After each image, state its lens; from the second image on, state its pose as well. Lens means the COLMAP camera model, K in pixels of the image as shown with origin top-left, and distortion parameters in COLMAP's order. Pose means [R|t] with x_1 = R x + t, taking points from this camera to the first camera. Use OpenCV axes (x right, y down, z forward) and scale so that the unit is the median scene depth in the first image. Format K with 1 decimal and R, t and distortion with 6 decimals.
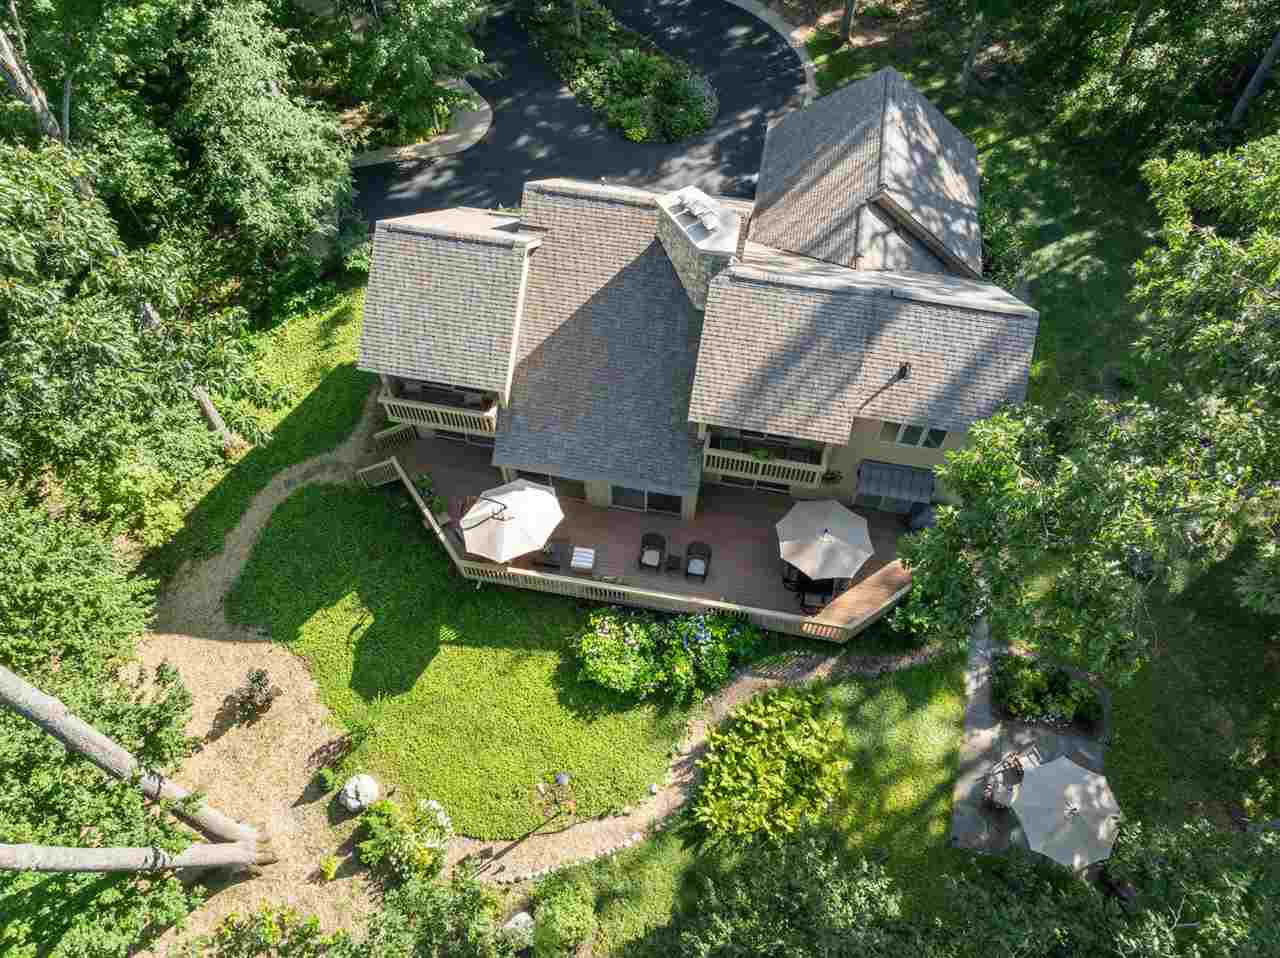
lens RADIAL K [[894.5, 0, 648.4], [0, 894.5, 479.6], [0, 0, 1]] dist [-0.045374, -0.003026]
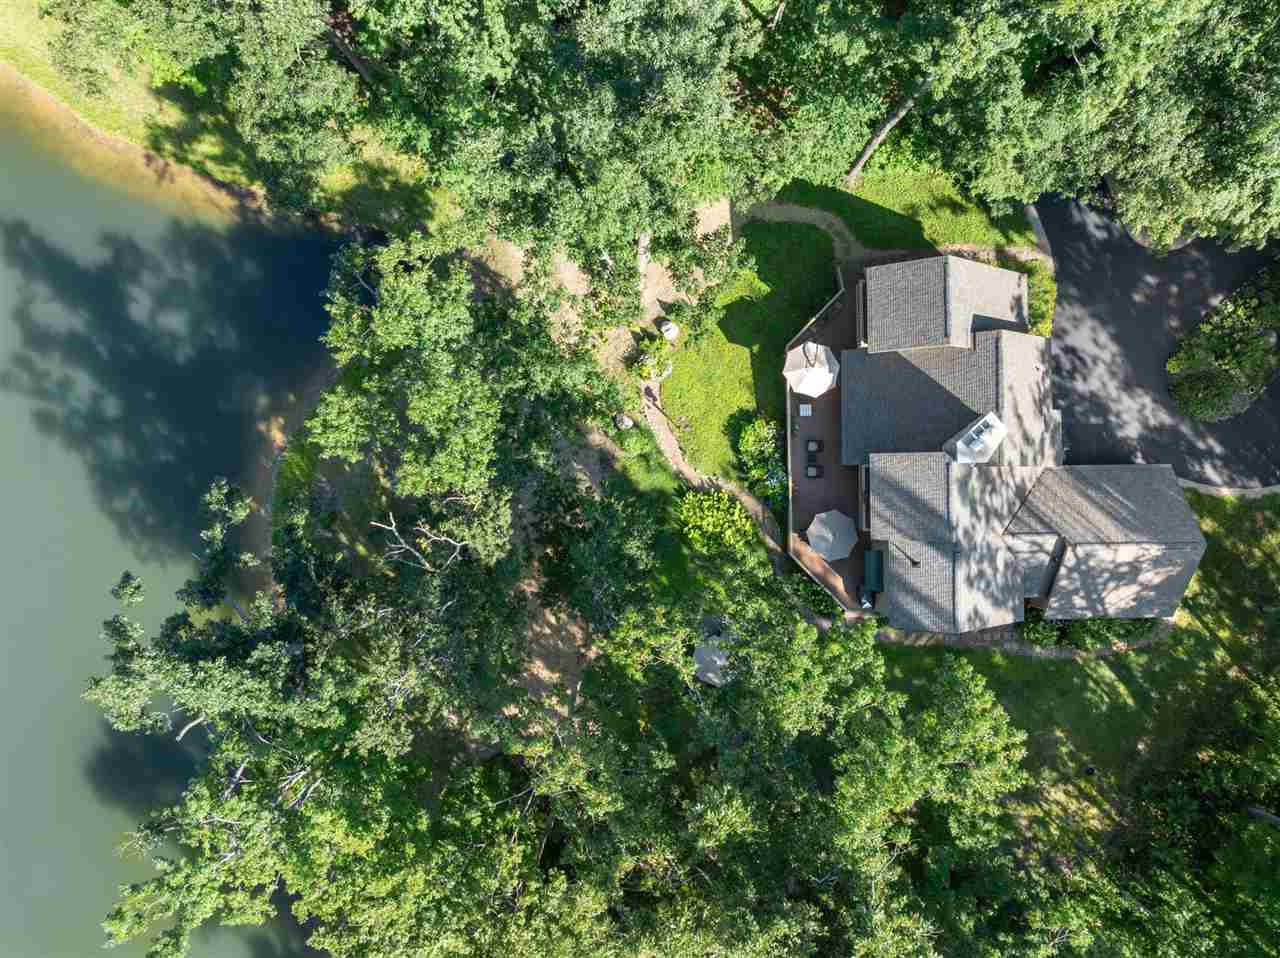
lens RADIAL K [[894.5, 0, 642.0], [0, 894.5, 473.6], [0, 0, 1]] dist [-0.045374, -0.003026]
pose [[0.193121, 0.981005, -0.018241, 0.025251], [-0.824856, 0.172393, 0.538417, -0.628470], [0.531334, -0.088934, 0.842481, -0.779247]]
